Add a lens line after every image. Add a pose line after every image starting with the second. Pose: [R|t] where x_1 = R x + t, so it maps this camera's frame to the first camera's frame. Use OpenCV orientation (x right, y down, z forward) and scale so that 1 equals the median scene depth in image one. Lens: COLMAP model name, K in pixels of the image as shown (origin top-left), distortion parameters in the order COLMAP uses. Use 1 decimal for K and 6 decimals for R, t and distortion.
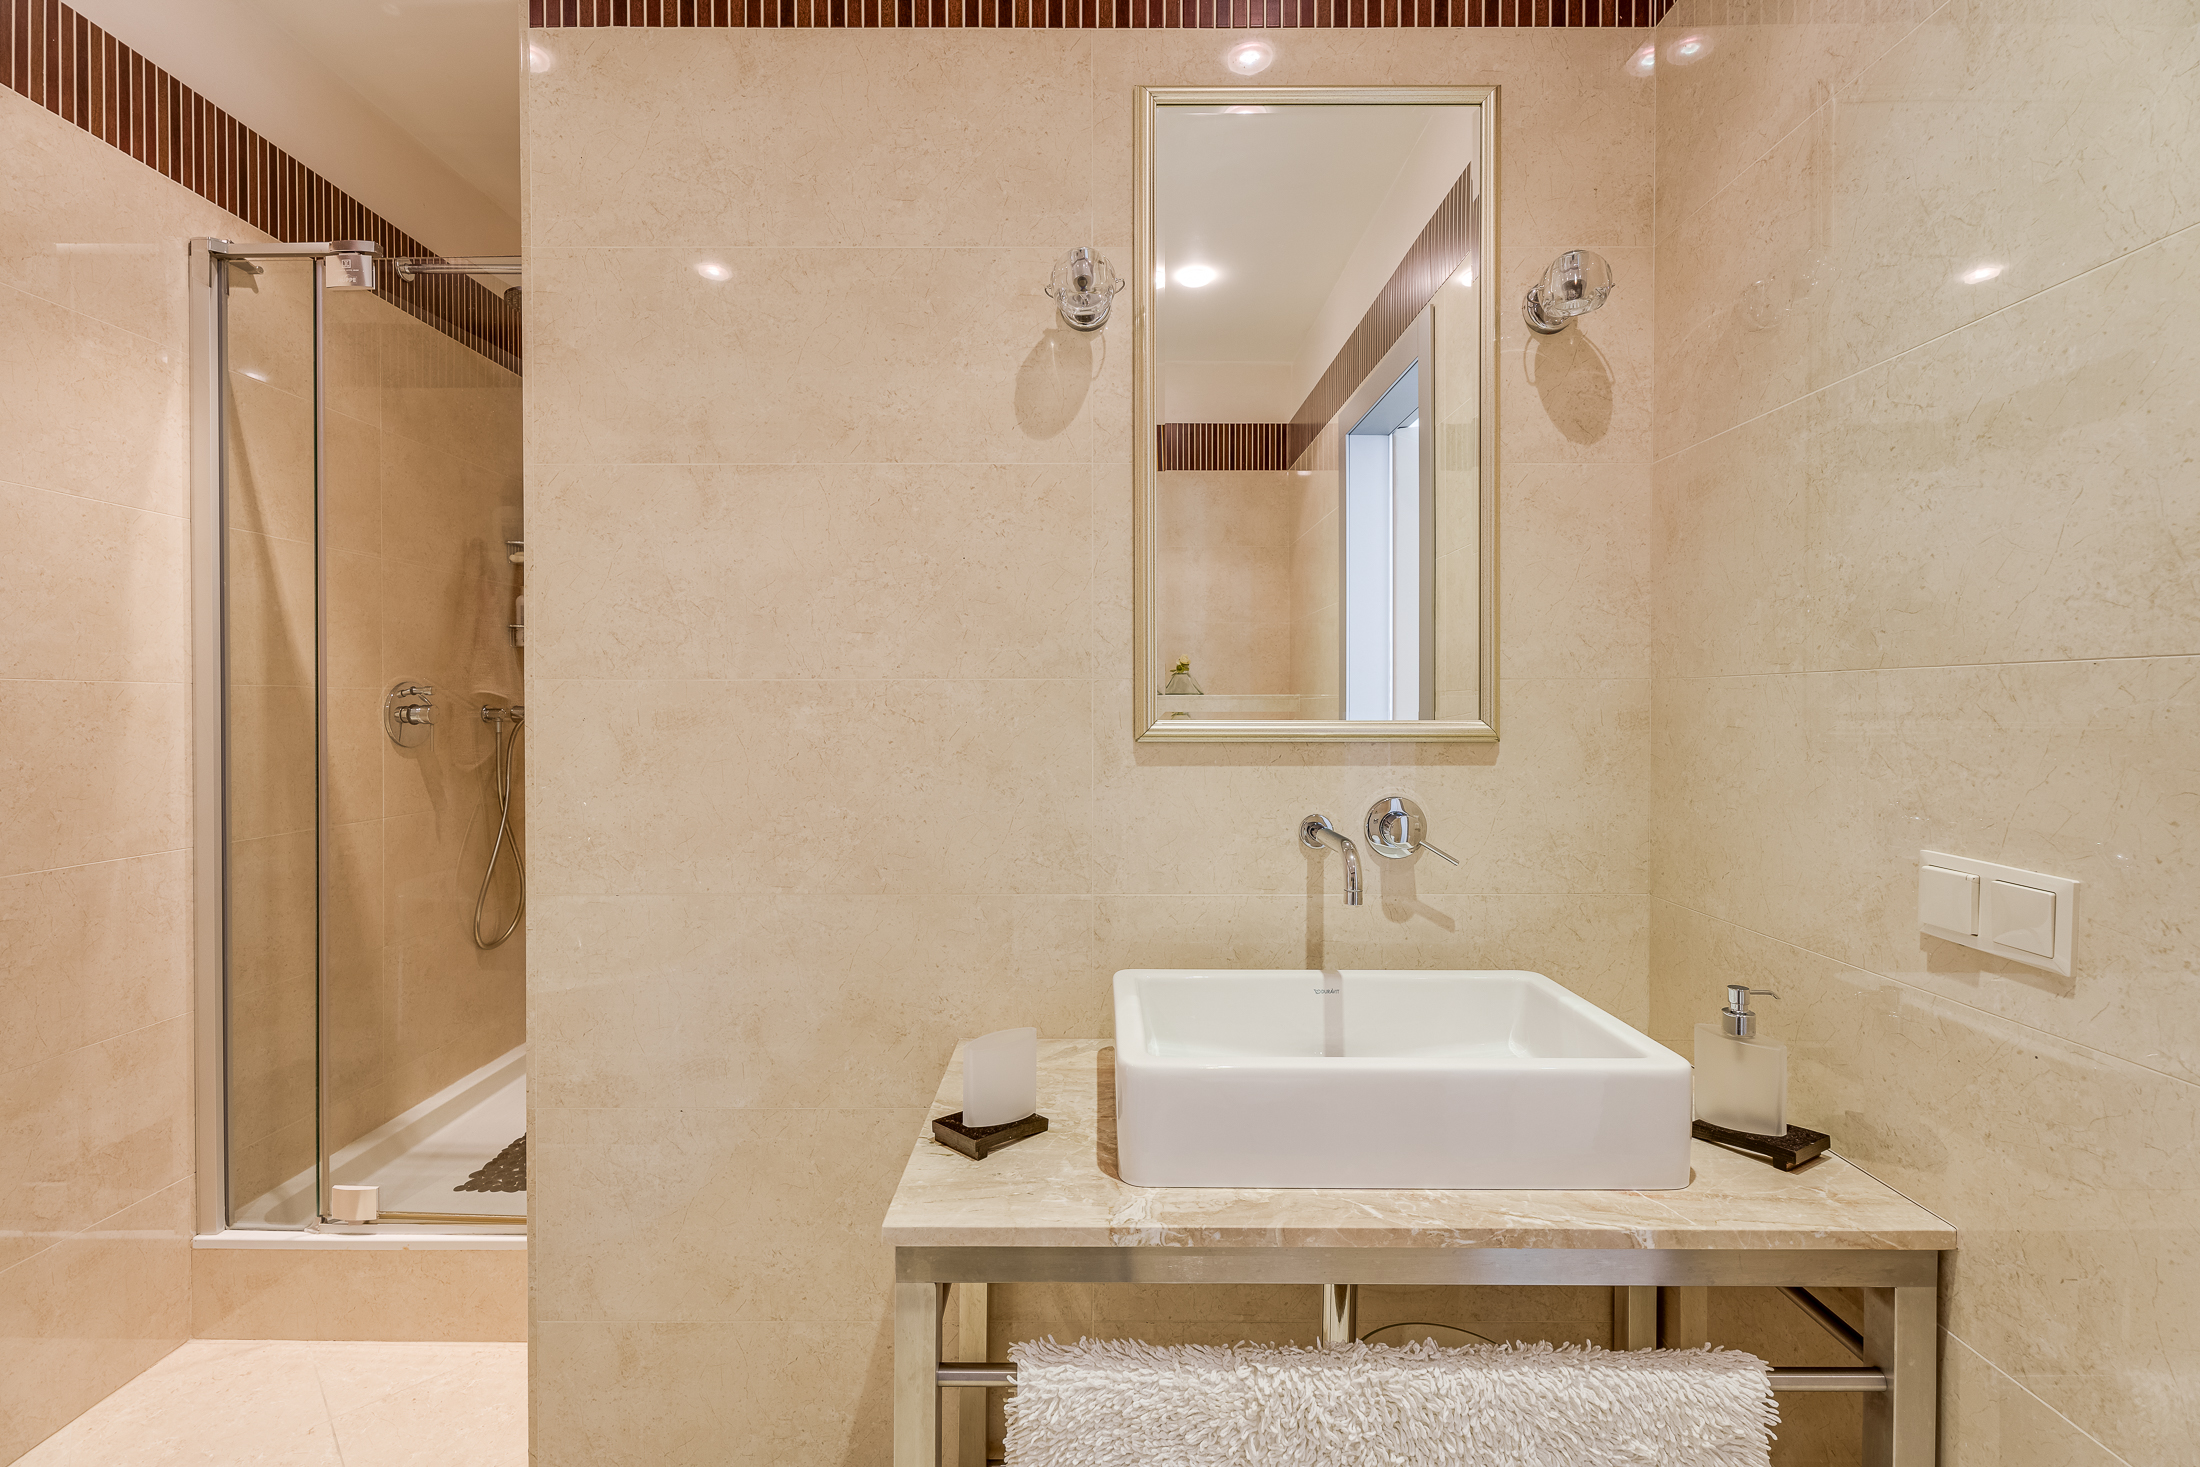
lens RADIAL K [[970.6, 0, 1097.1], [0, 970.6, 716.5], [0, 0, 1]] dist [-0.001532, -0.001189]
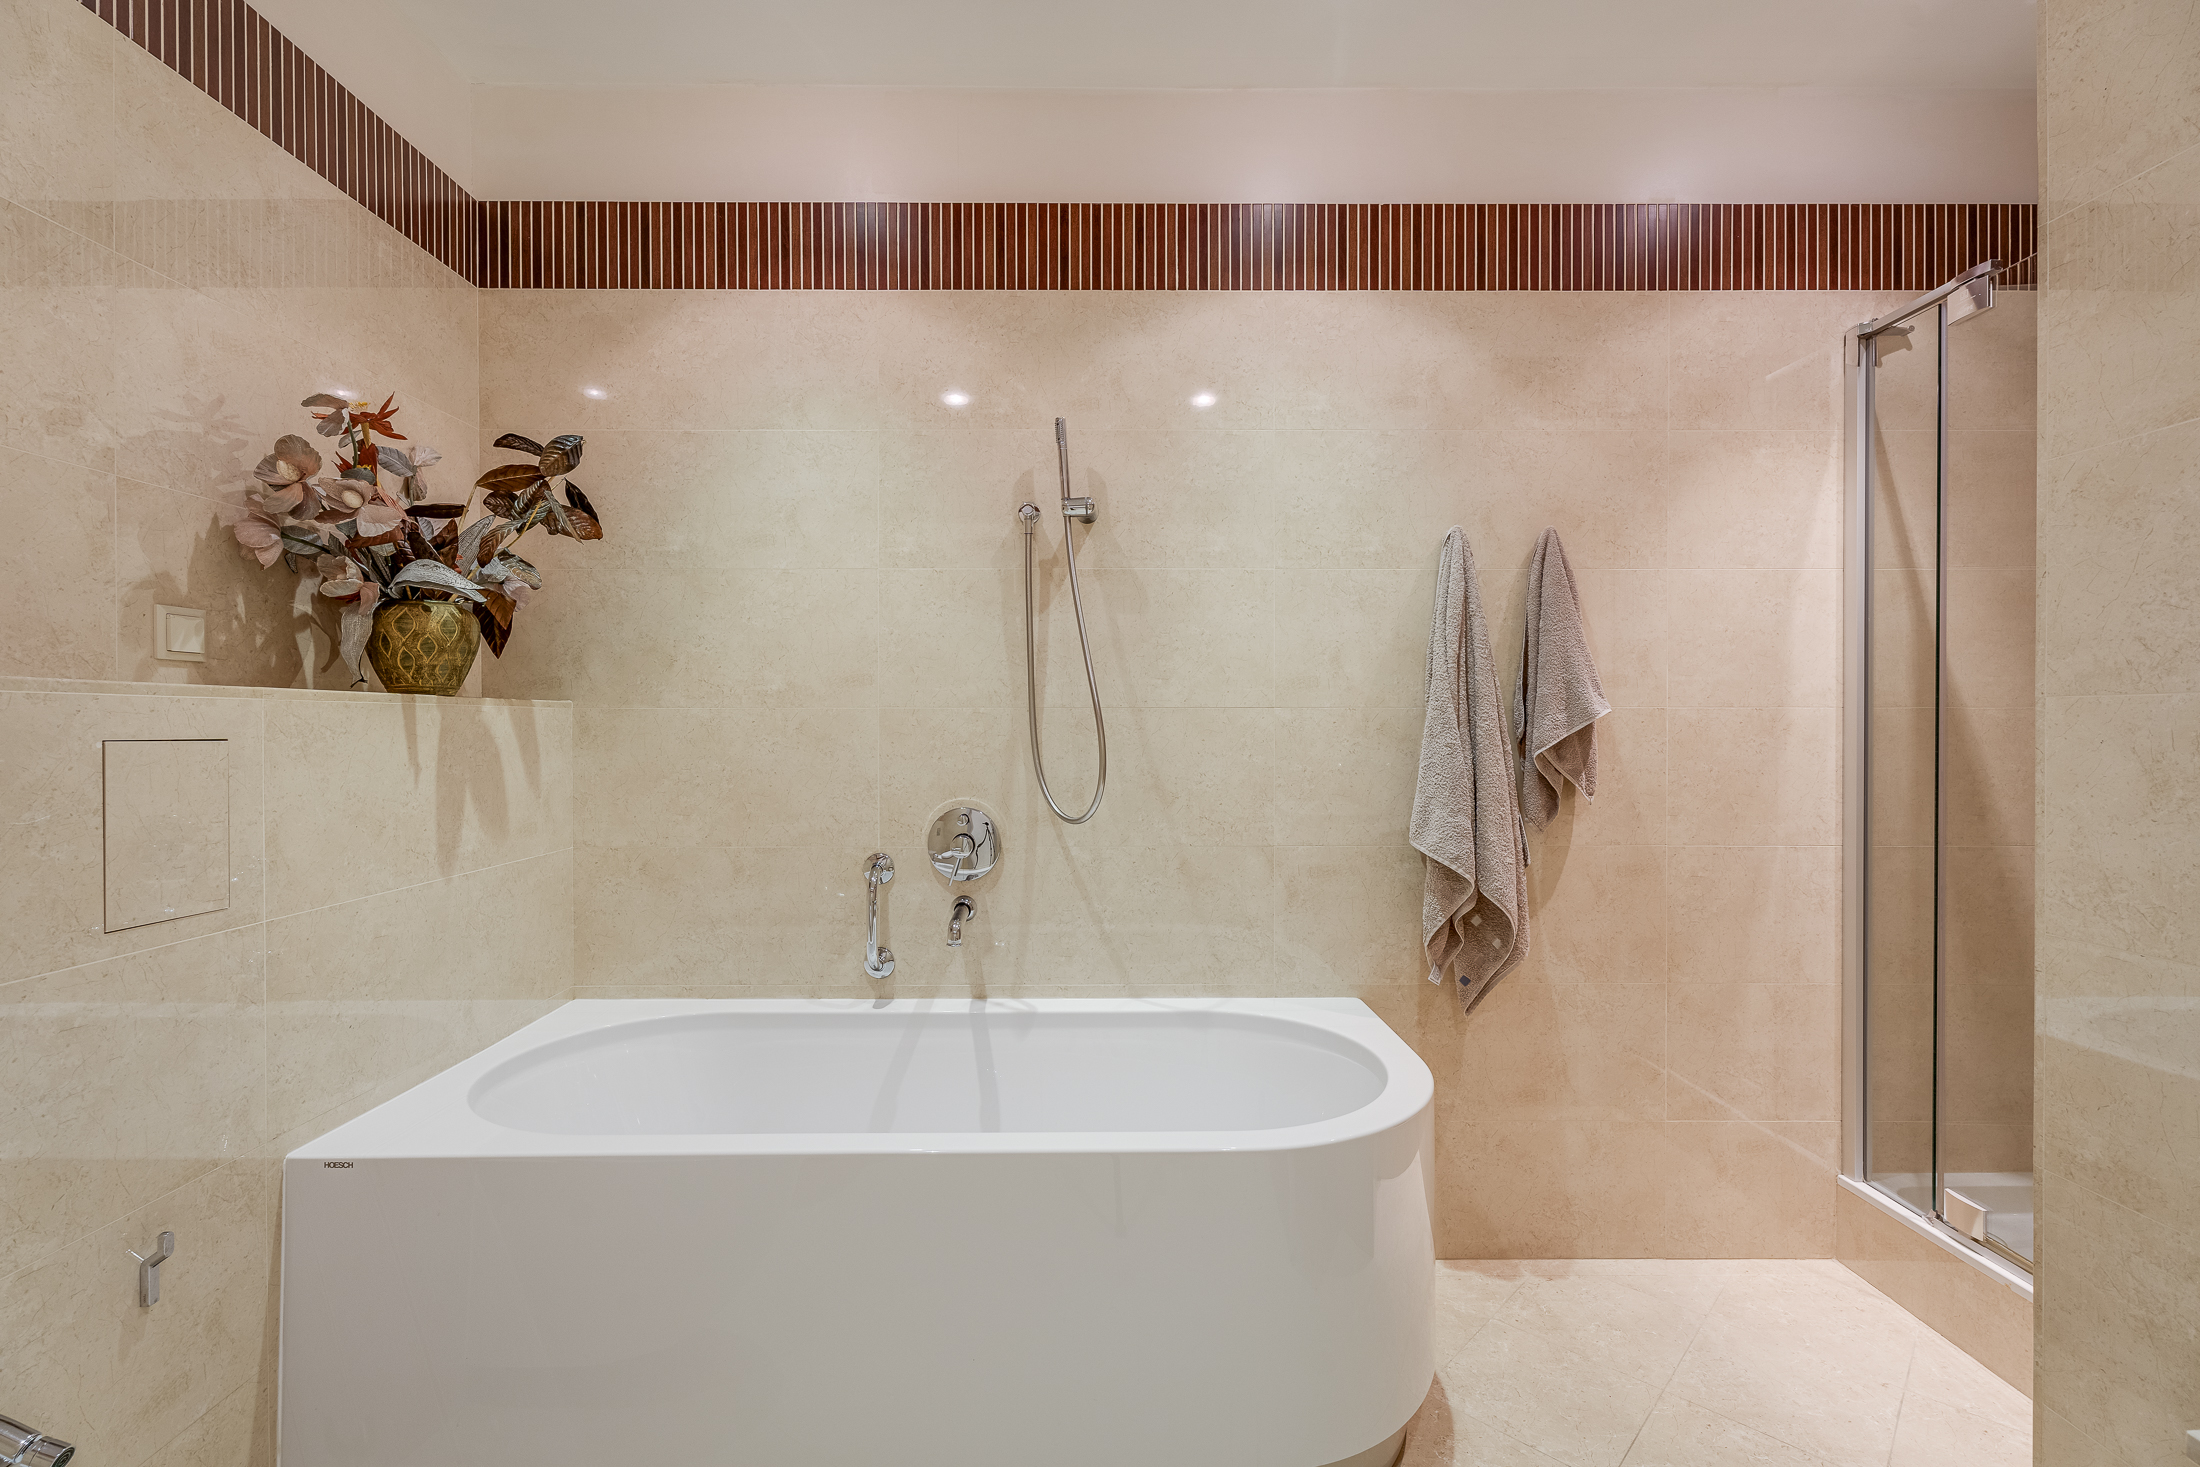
lens RADIAL K [[970.6, 0, 1099.5], [0, 970.6, 734.3], [0, 0, 1]] dist [-0.001532, -0.001189]
pose [[0.012906, 0.007051, -0.999892, 0.238739], [-0.007968, 0.999944, 0.006948, -0.002269], [0.999885, 0.007877, 0.012962, 0.075223]]
